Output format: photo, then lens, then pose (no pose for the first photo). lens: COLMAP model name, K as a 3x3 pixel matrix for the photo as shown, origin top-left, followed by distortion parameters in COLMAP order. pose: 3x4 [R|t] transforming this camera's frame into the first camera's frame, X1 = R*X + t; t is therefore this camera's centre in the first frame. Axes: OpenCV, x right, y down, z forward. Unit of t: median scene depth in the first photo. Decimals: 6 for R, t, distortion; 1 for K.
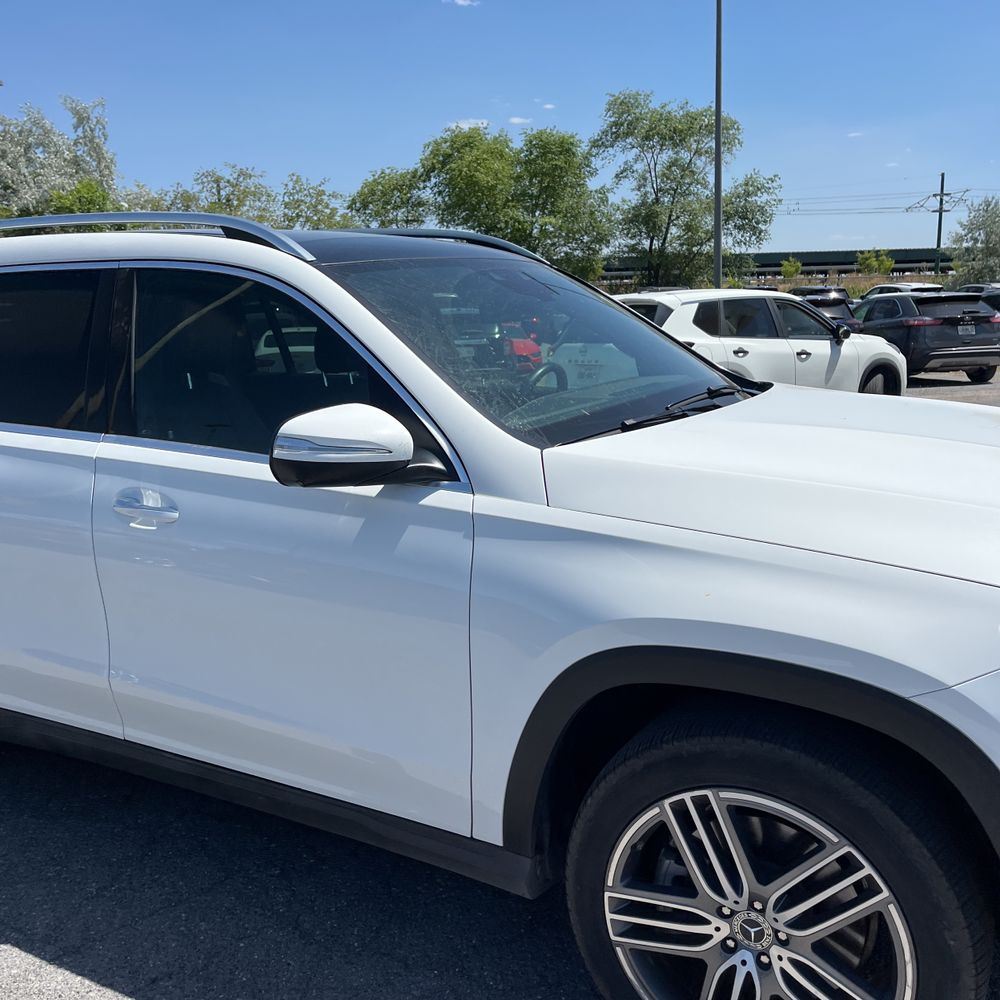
lens RADIAL K [[998.5, 0, 515.4], [0, 998.5, 488.6], [0, 0, 1]] dist [0.070679, -0.078723]
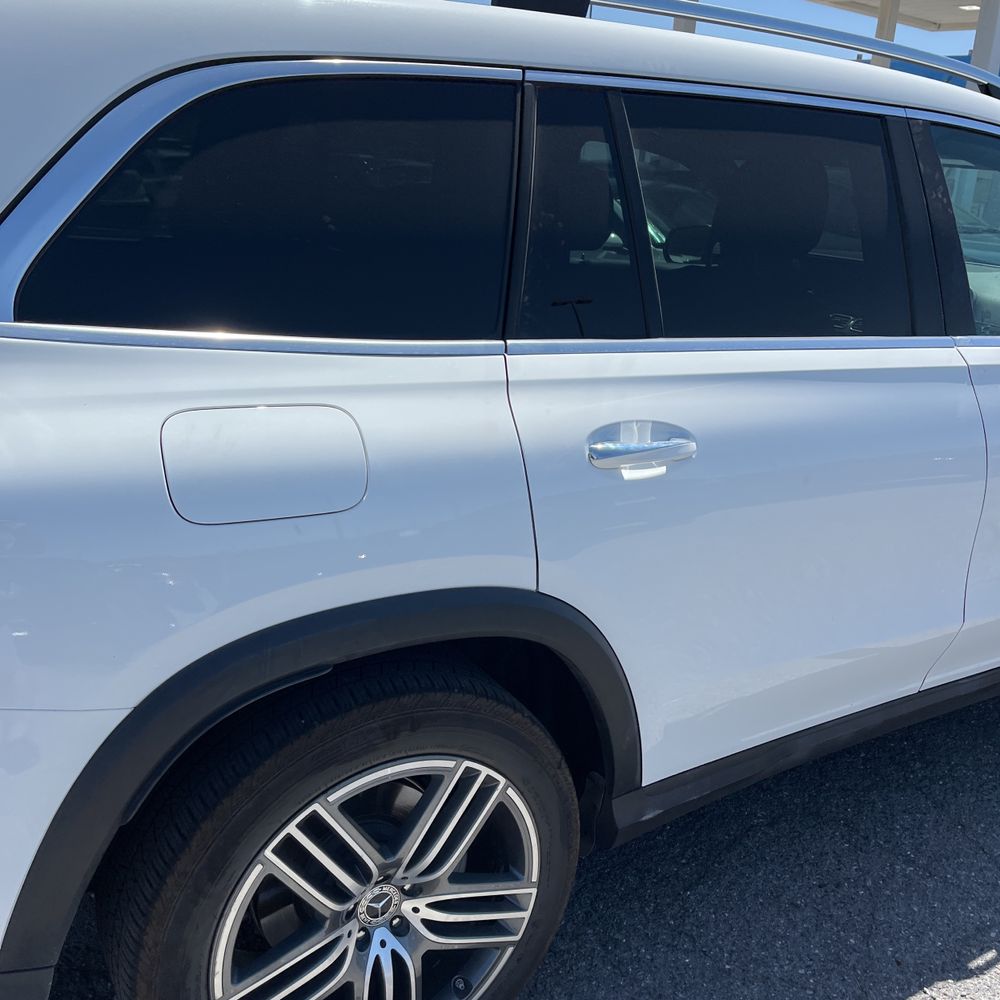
lens RADIAL K [[1003.1, 0, 485.8], [0, 1003.1, 501.0], [0, 0, 1]] dist [0.079579, -0.094003]
pose [[0.478898, -0.220397, 0.849754, -0.201054], [0.092399, 0.975250, 0.200873, -0.019118], [-0.872994, -0.017681, 0.487410, 0.142791]]
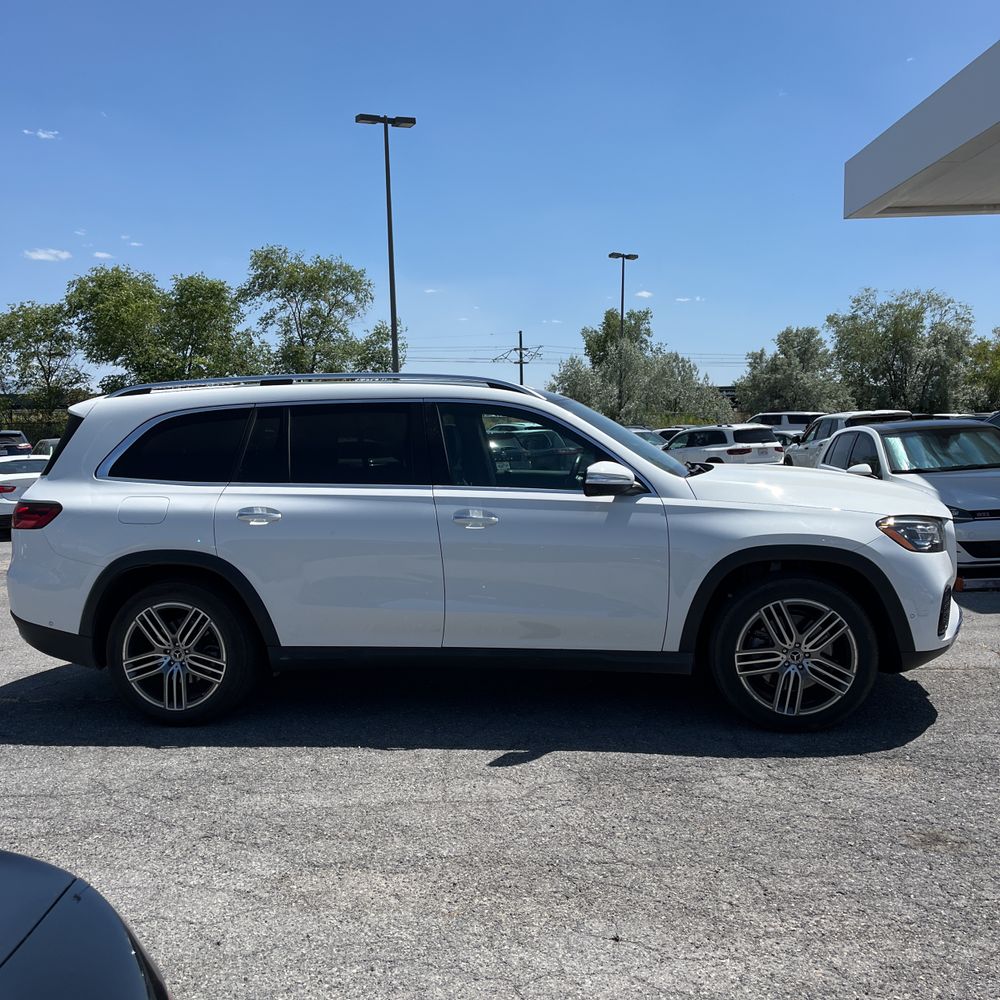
lens RADIAL K [[1003.1, 0, 485.8], [0, 1003.1, 501.0], [0, 0, 1]] dist [0.079579, -0.094003]
pose [[0.931269, -0.019968, 0.363783, -0.156586], [0.064394, 0.991798, -0.110408, 0.030217], [-0.358595, 0.126245, 0.924917, -0.126634]]
